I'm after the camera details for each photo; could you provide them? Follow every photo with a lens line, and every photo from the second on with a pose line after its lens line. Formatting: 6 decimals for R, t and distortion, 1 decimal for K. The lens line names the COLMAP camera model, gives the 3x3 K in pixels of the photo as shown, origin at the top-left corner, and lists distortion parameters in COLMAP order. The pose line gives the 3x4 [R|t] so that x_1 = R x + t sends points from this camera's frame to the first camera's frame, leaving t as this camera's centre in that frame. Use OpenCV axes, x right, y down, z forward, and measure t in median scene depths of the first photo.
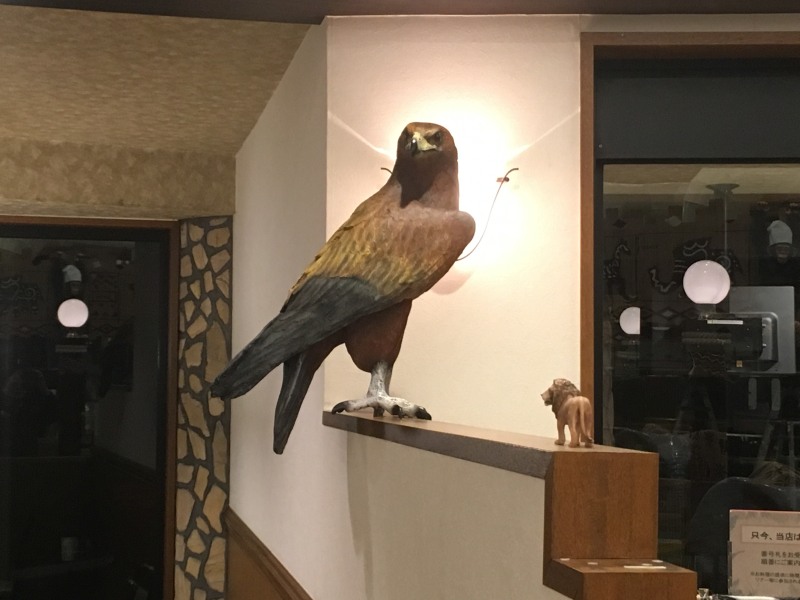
lens RADIAL K [[1480.3, 0, 400.0], [0, 1480.3, 300.0], [0, 0, 1]] dist [0.034719, 0.002708]
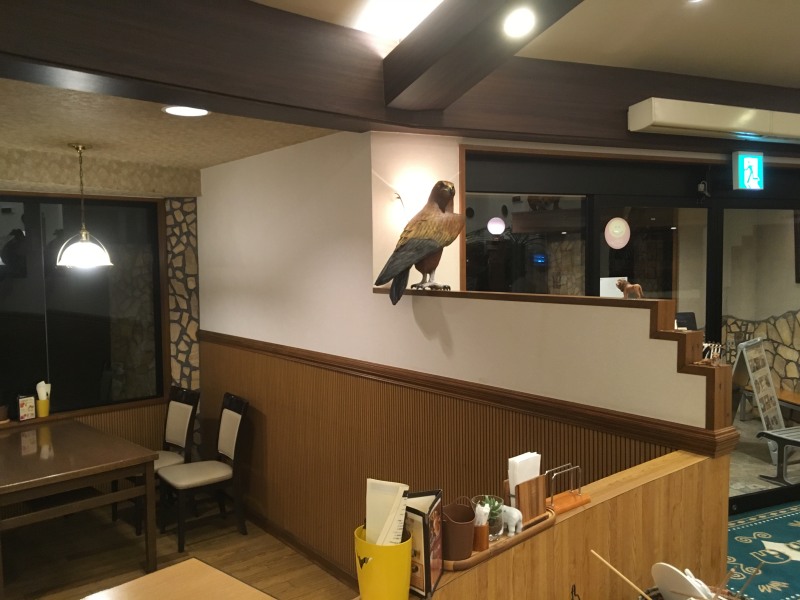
lens RADIAL K [[682.4, 0, 400.0], [0, 682.4, 300.0], [0, 0, 1]] dist [0.036418, 0.000457]
pose [[0.890297, -0.045272, 0.453125, -0.308934], [-0.005913, 0.993813, 0.110910, -0.020212], [-0.455342, -0.101423, 0.884521, -0.043570]]
